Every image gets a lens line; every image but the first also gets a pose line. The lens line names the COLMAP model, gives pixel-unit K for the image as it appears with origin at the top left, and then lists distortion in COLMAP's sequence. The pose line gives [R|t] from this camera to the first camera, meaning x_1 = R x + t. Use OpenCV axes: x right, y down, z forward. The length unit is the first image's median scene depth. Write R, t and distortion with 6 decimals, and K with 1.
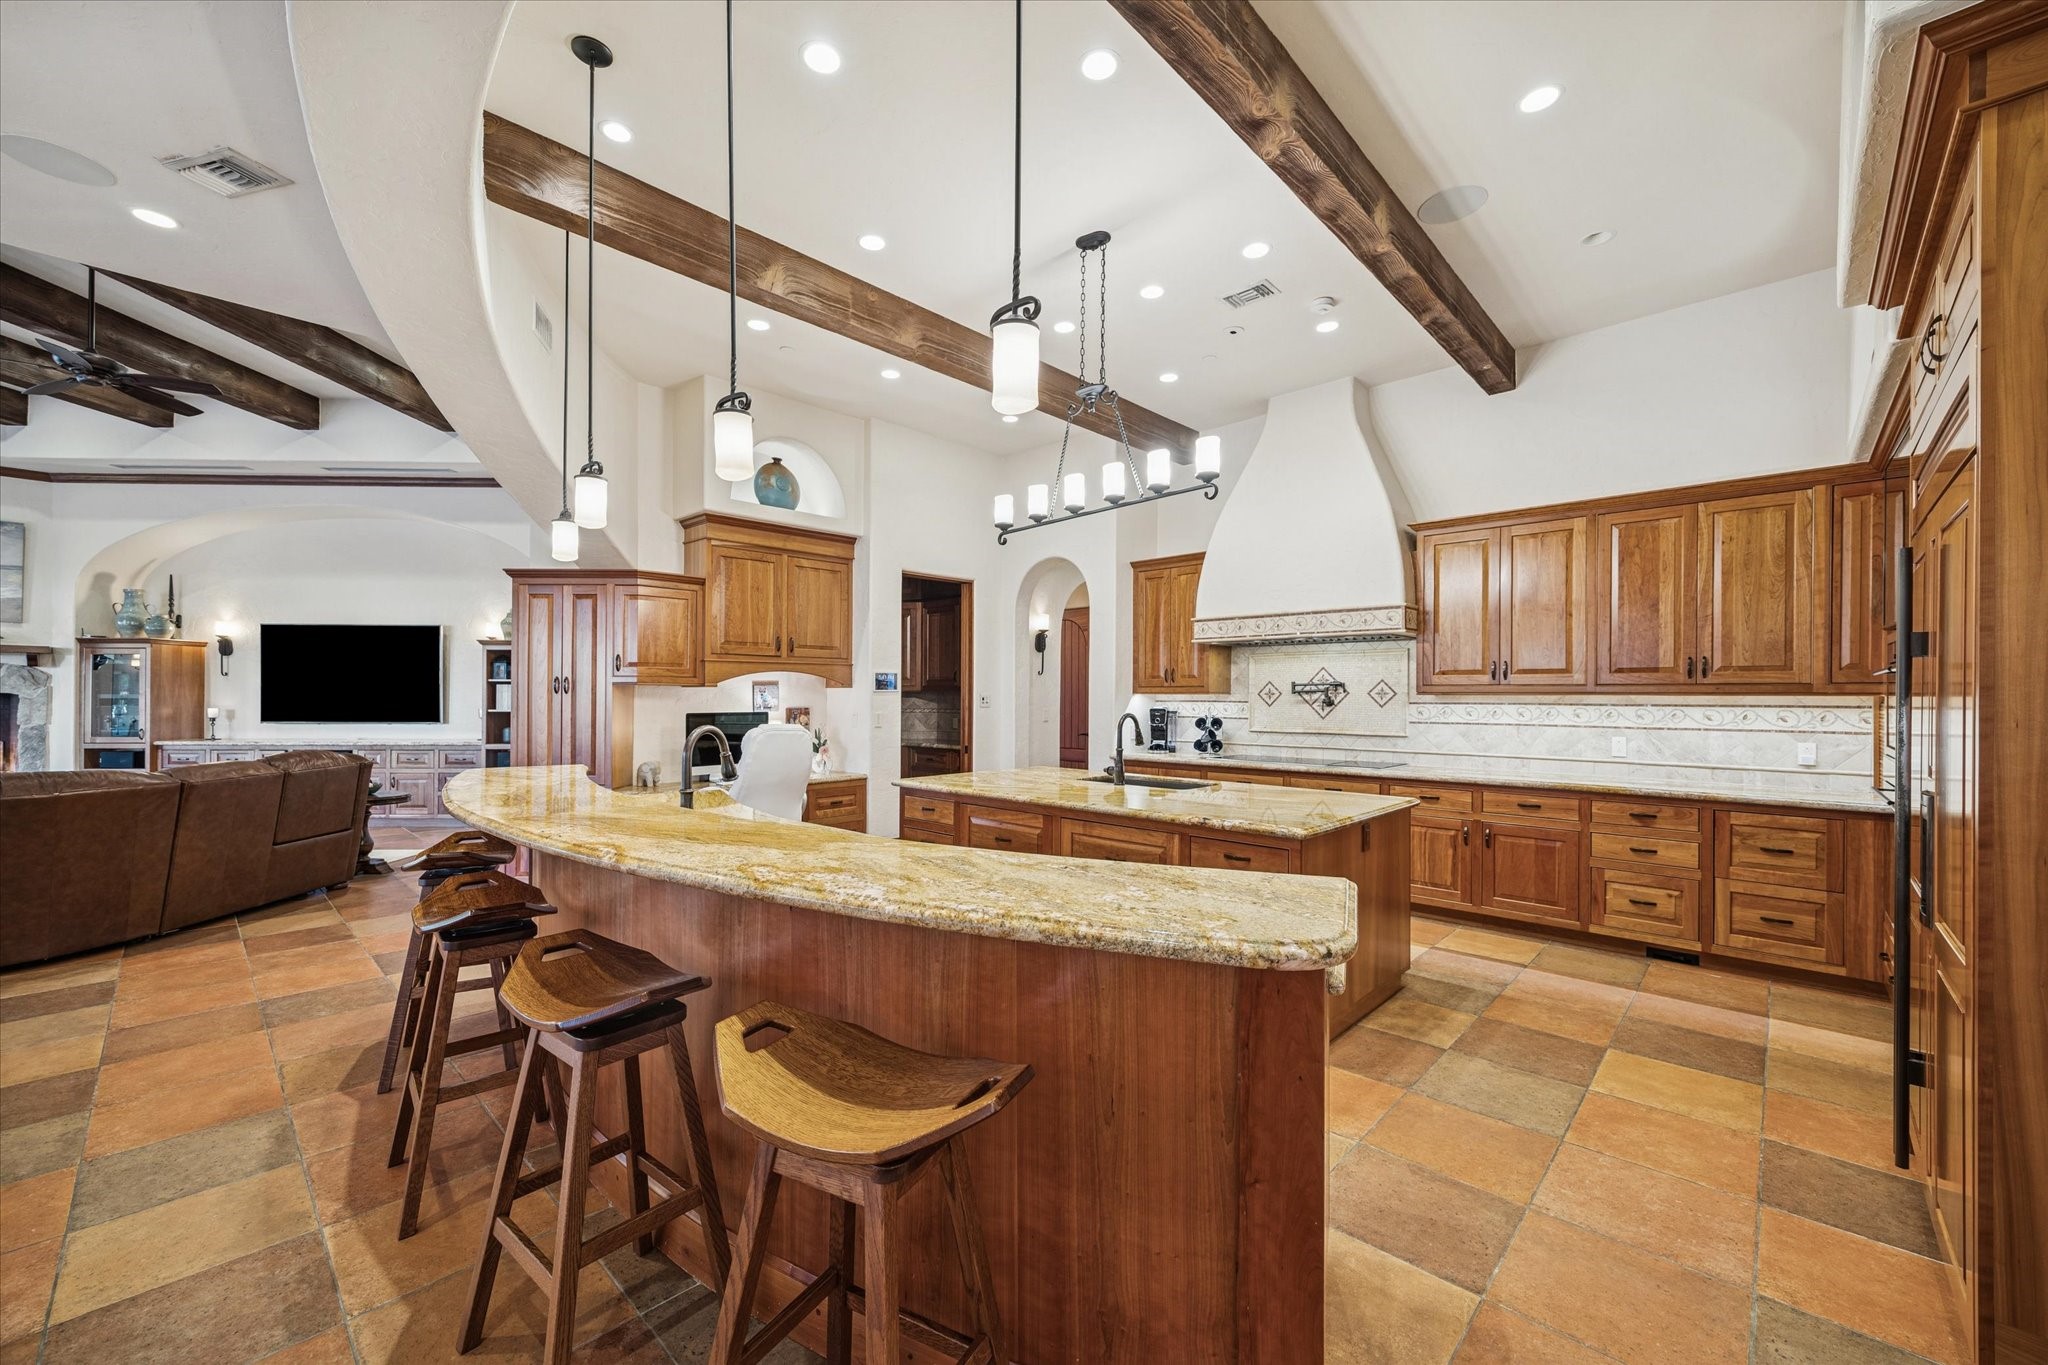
lens RADIAL K [[805.6, 0, 1014.3], [0, 805.6, 694.8], [0, 0, 1]] dist [0.001954, -0.000210]
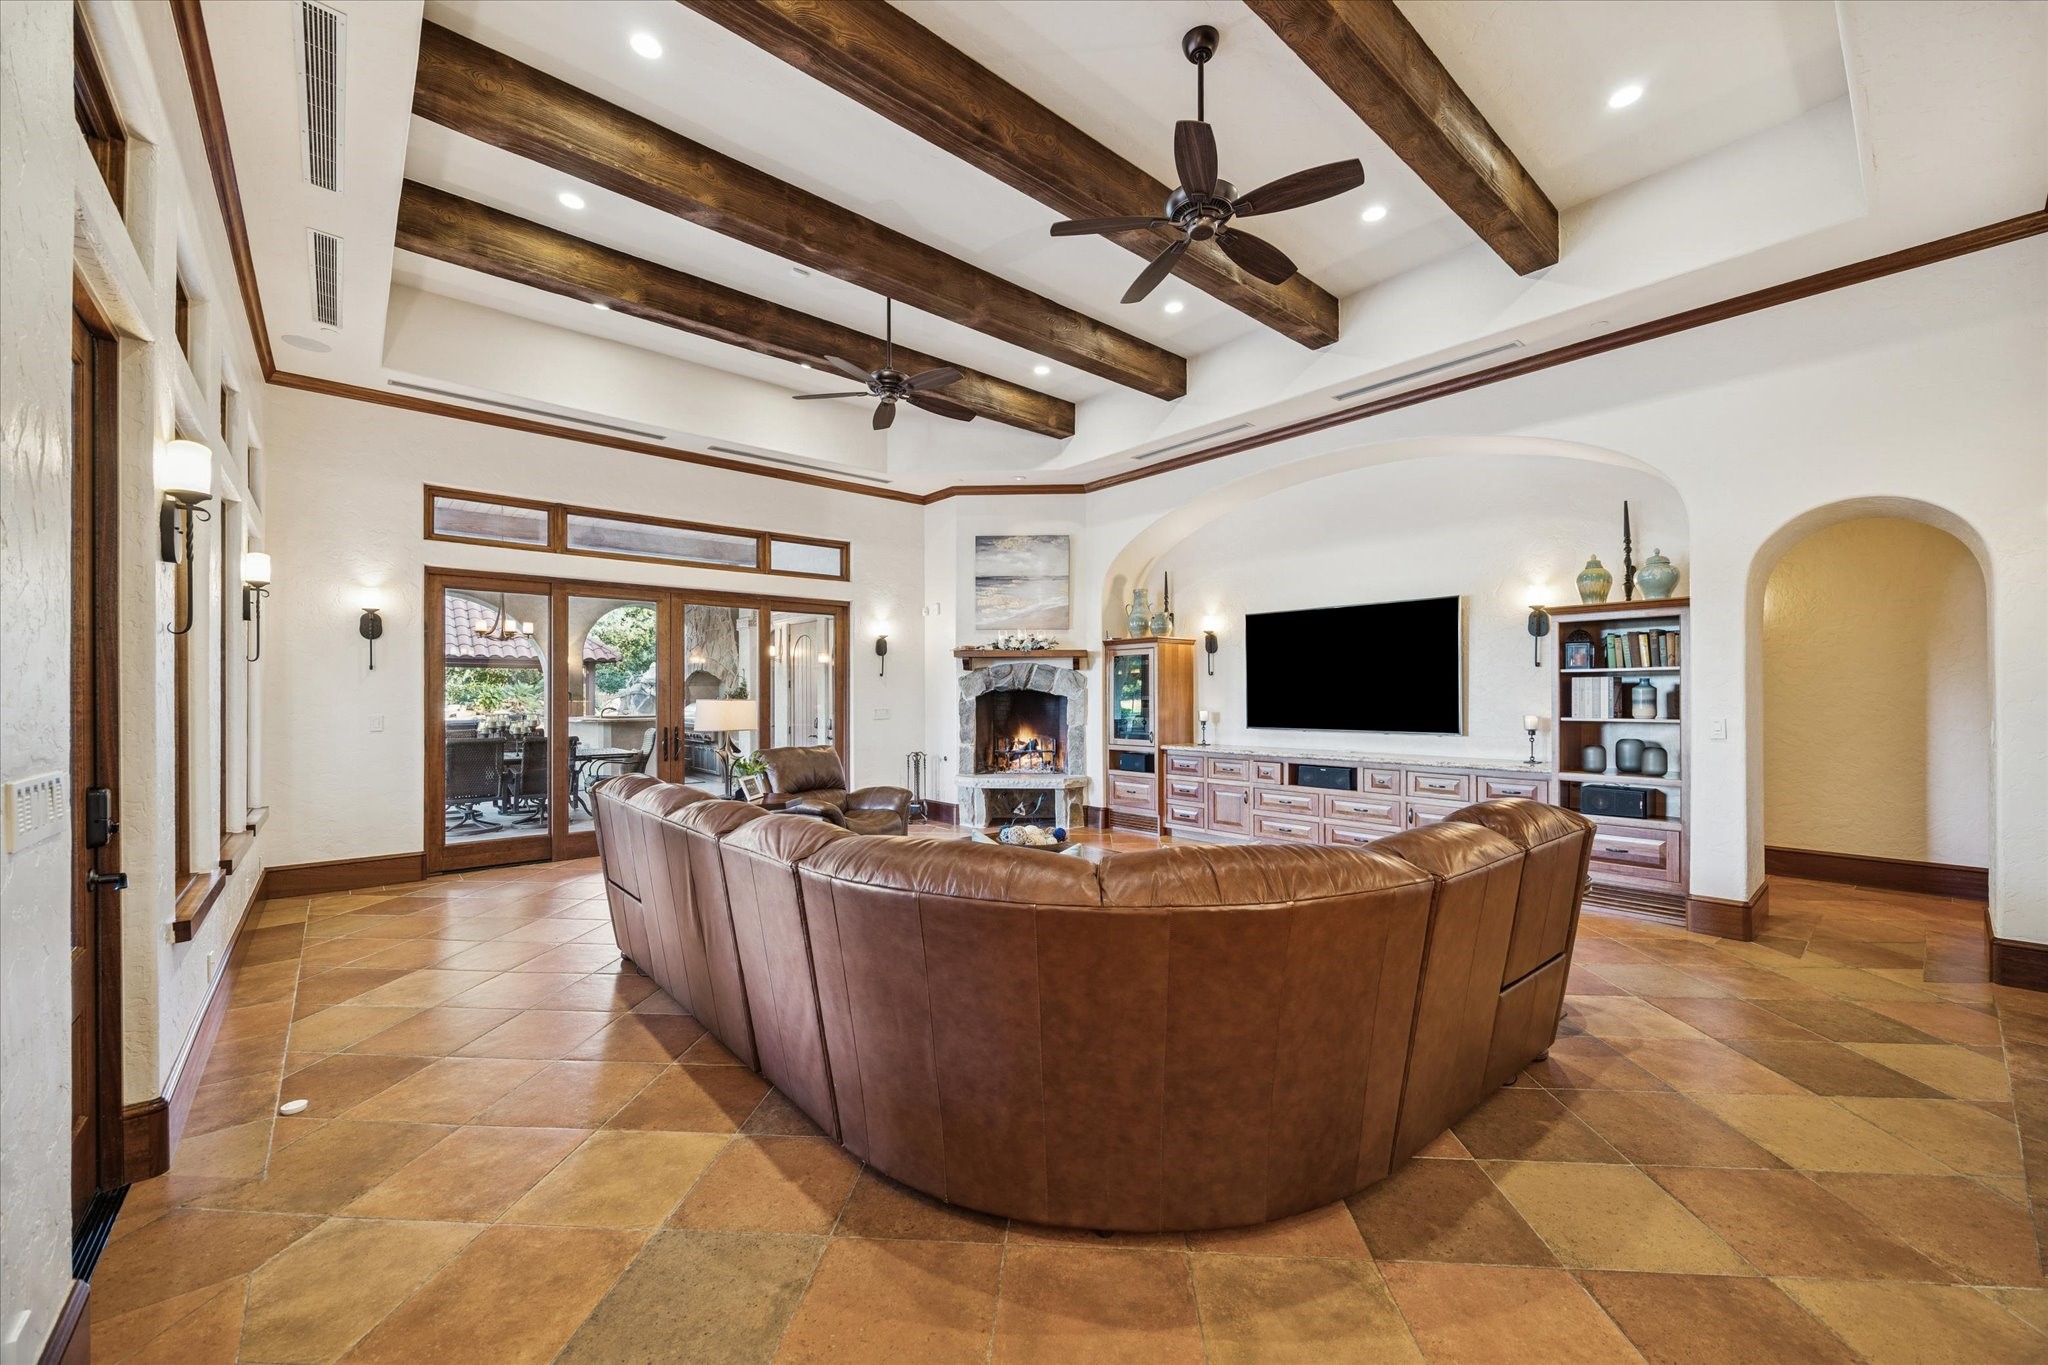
lens RADIAL K [[802.7, 0, 1025.7], [0, 802.7, 709.9], [0, 0, 1]] dist [0.000570, 0.000013]
pose [[0.636587, 0.008944, -0.771153, -0.446884], [0.004532, 0.999872, 0.015338, 0.000848], [0.771192, -0.013259, 0.636465, 0.282369]]
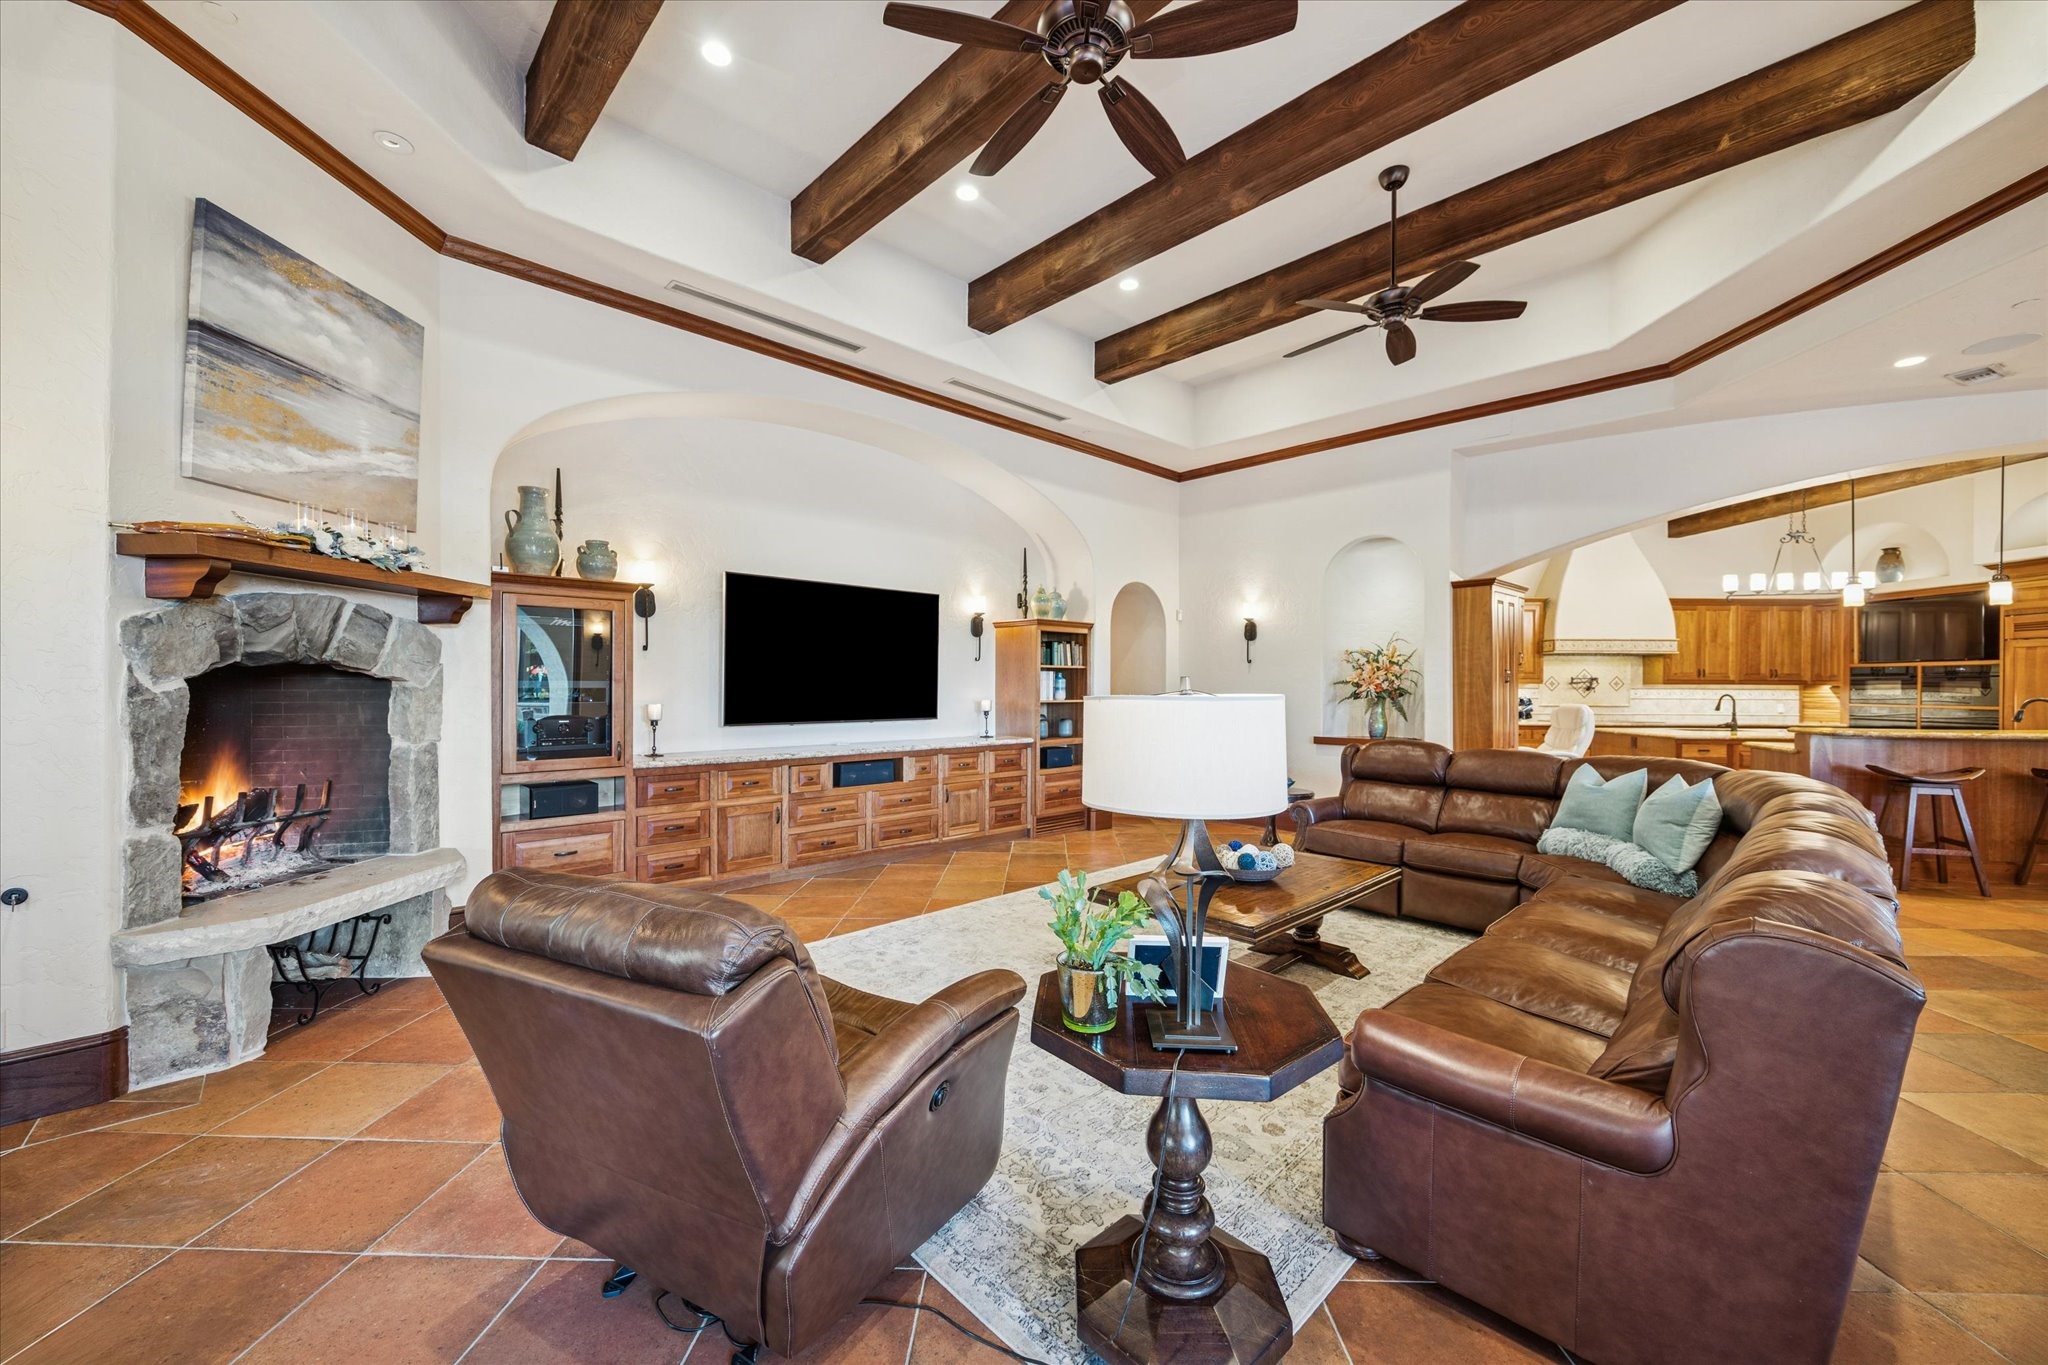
lens RADIAL K [[789.1, 0, 1026.6], [0, 789.1, 671.2], [0, 0, 1]] dist [0.000102, -0.000025]
pose [[0.736788, 0.012440, 0.676010, -1.270492], [-0.001342, 0.999856, -0.016936, 0.001138], [-0.676123, 0.011571, 0.736698, 0.408116]]
